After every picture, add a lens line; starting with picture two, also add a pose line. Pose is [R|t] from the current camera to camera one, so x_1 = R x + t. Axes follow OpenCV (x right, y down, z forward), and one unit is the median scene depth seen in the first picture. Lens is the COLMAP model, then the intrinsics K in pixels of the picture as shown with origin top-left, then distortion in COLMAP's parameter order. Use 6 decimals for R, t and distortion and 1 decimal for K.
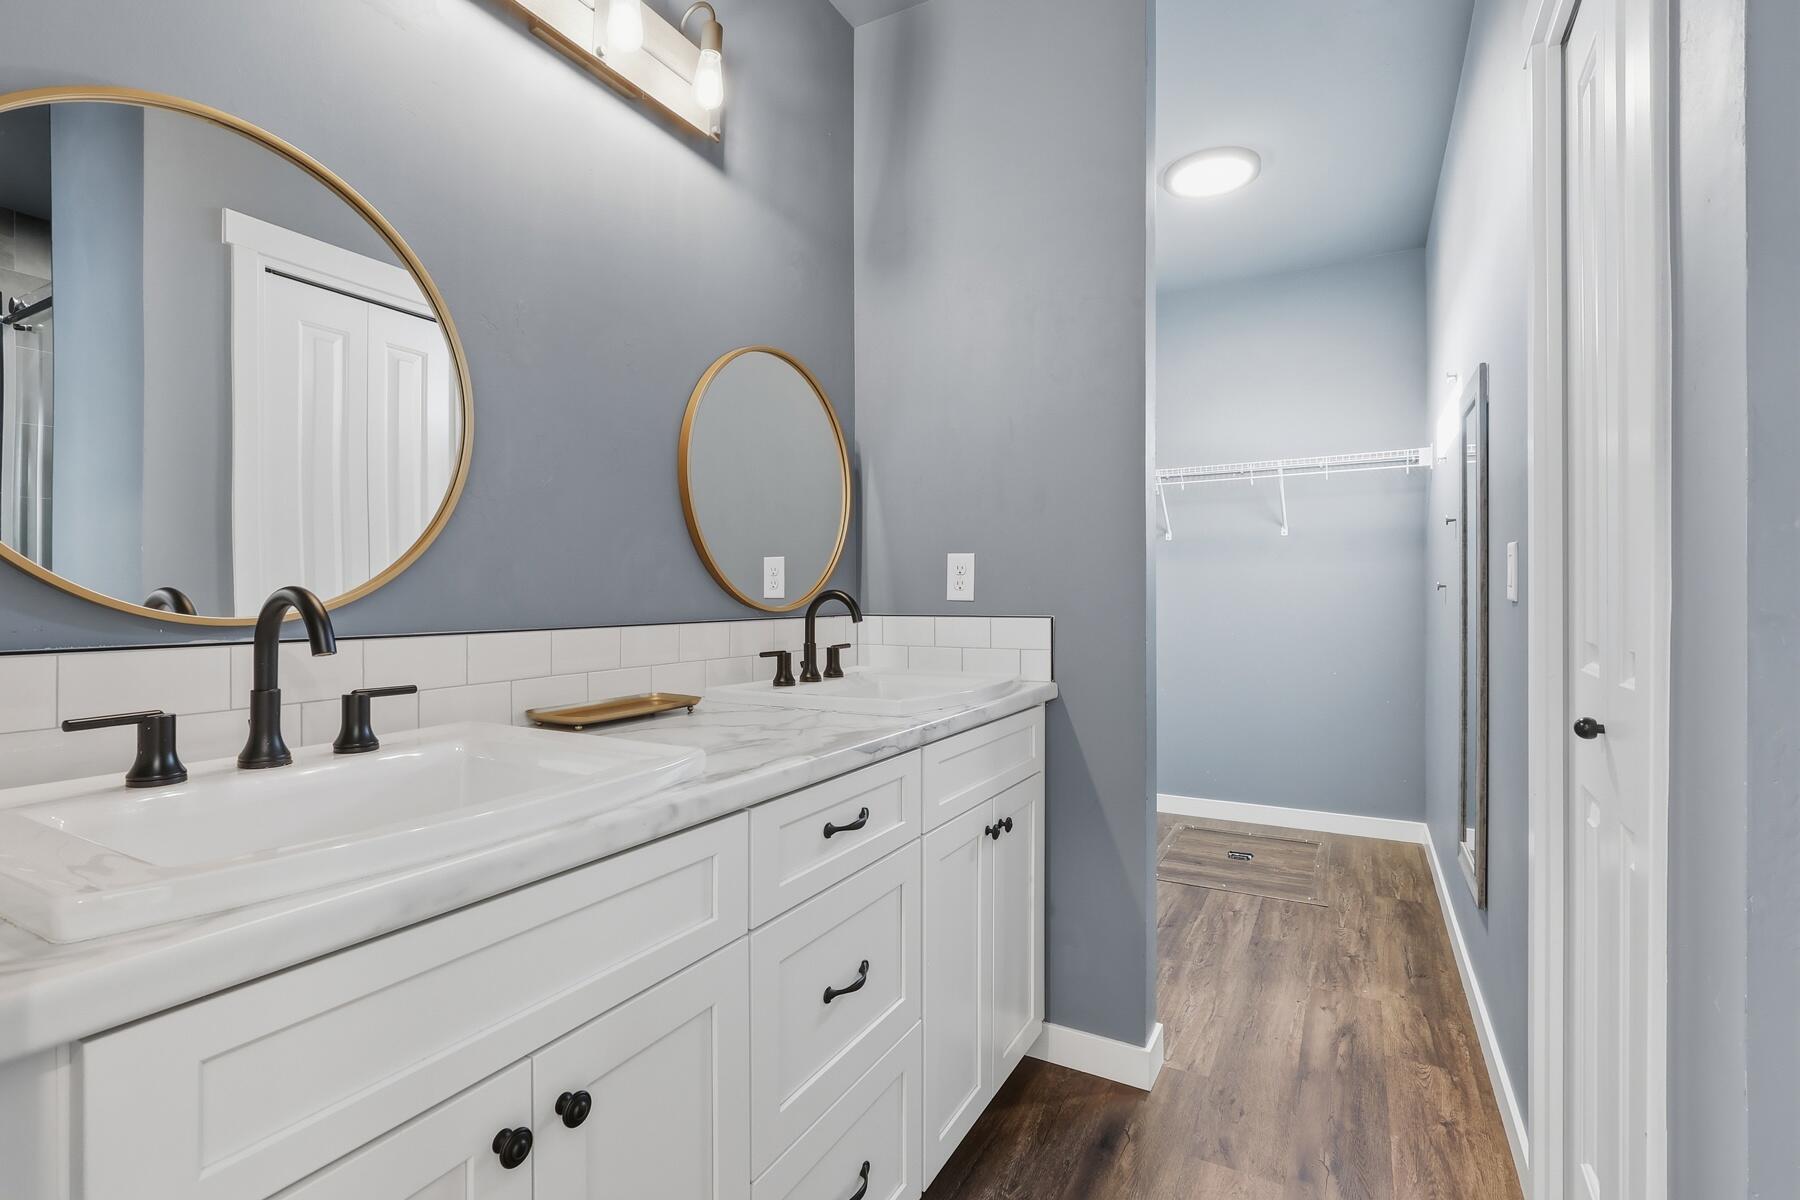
lens RADIAL K [[841.1, 0, 891.7], [0, 841.1, 597.2], [0, 0, 1]] dist [-0.001683, 0.000400]
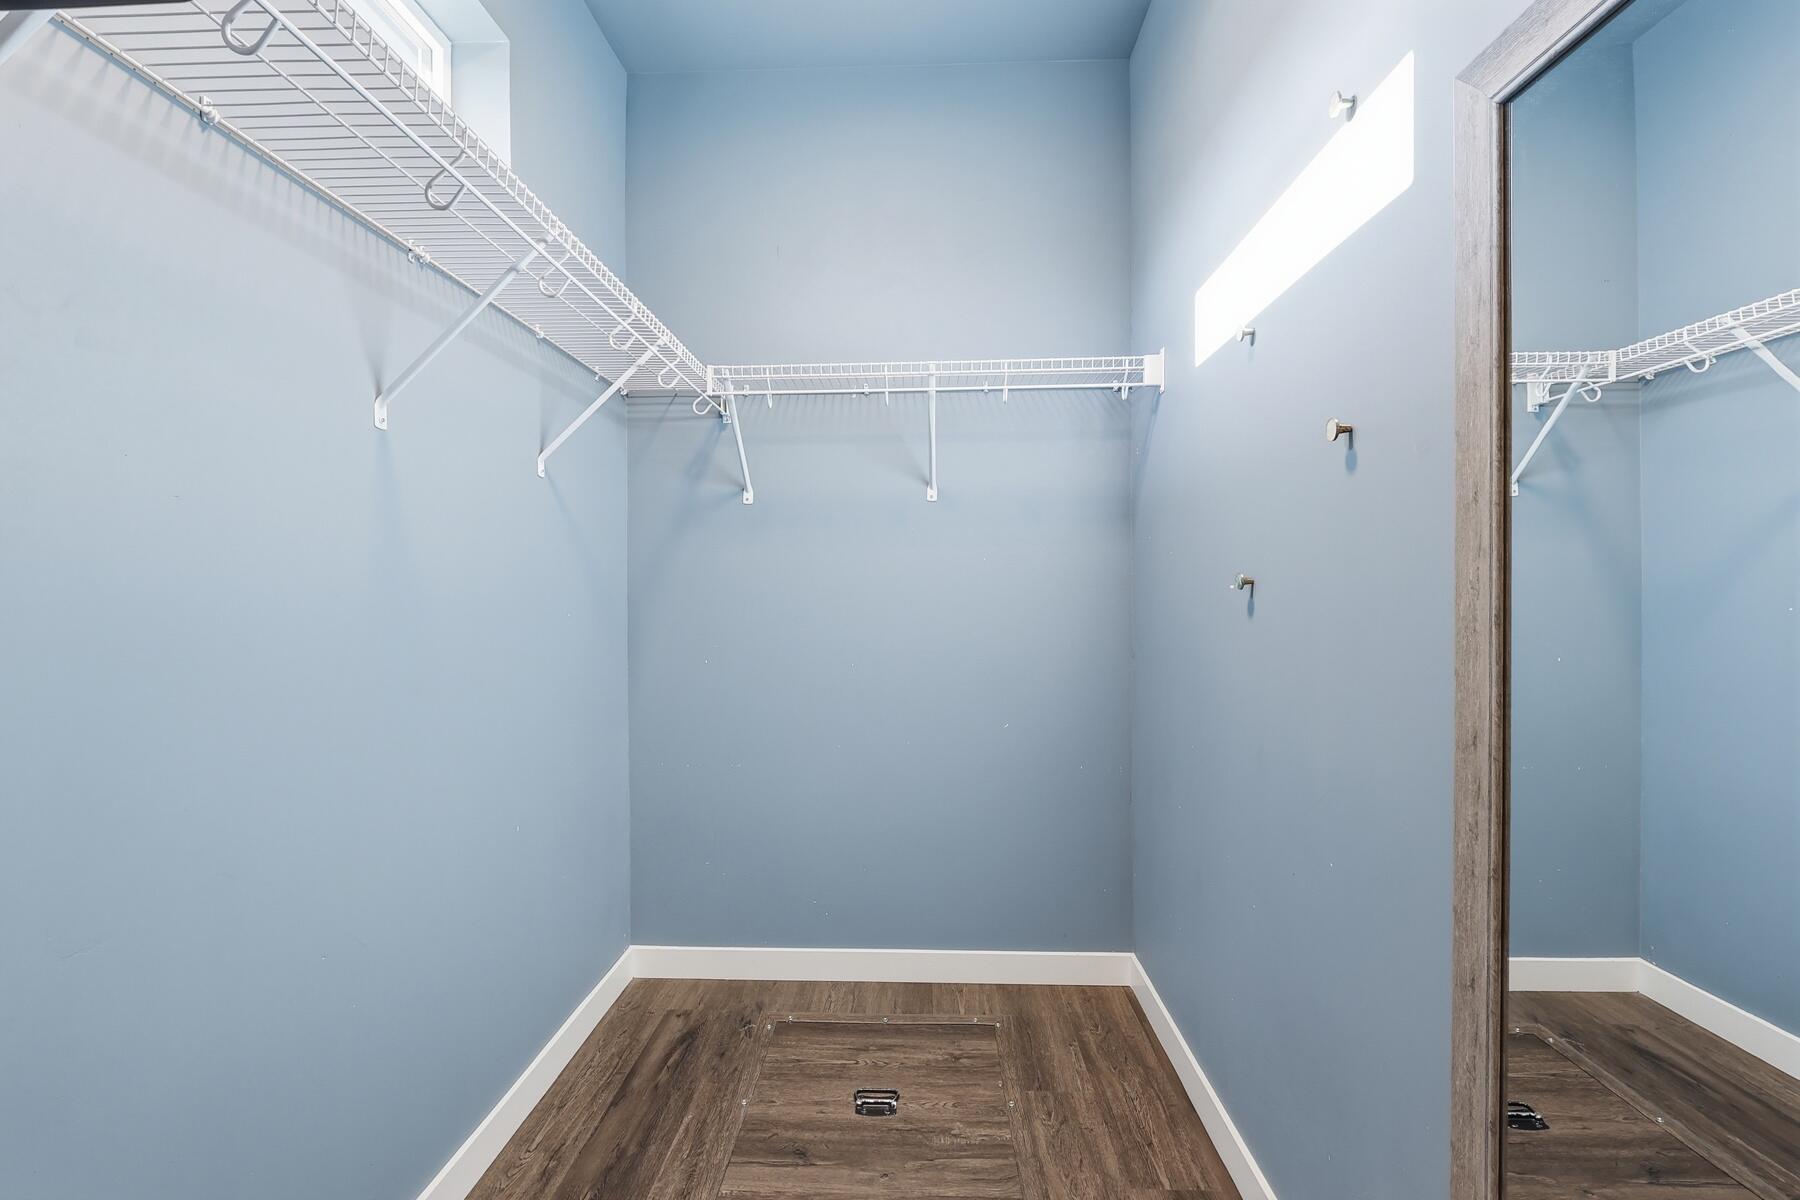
lens RADIAL K [[841.1, 0, 891.7], [0, 841.1, 597.2], [0, 0, 1]] dist [-0.001683, 0.000400]
pose [[0.897804, -0.003405, 0.440383, 0.184253], [0.006322, 0.999967, -0.005156, -0.001682], [-0.440351, 0.007413, 0.897795, 0.498371]]
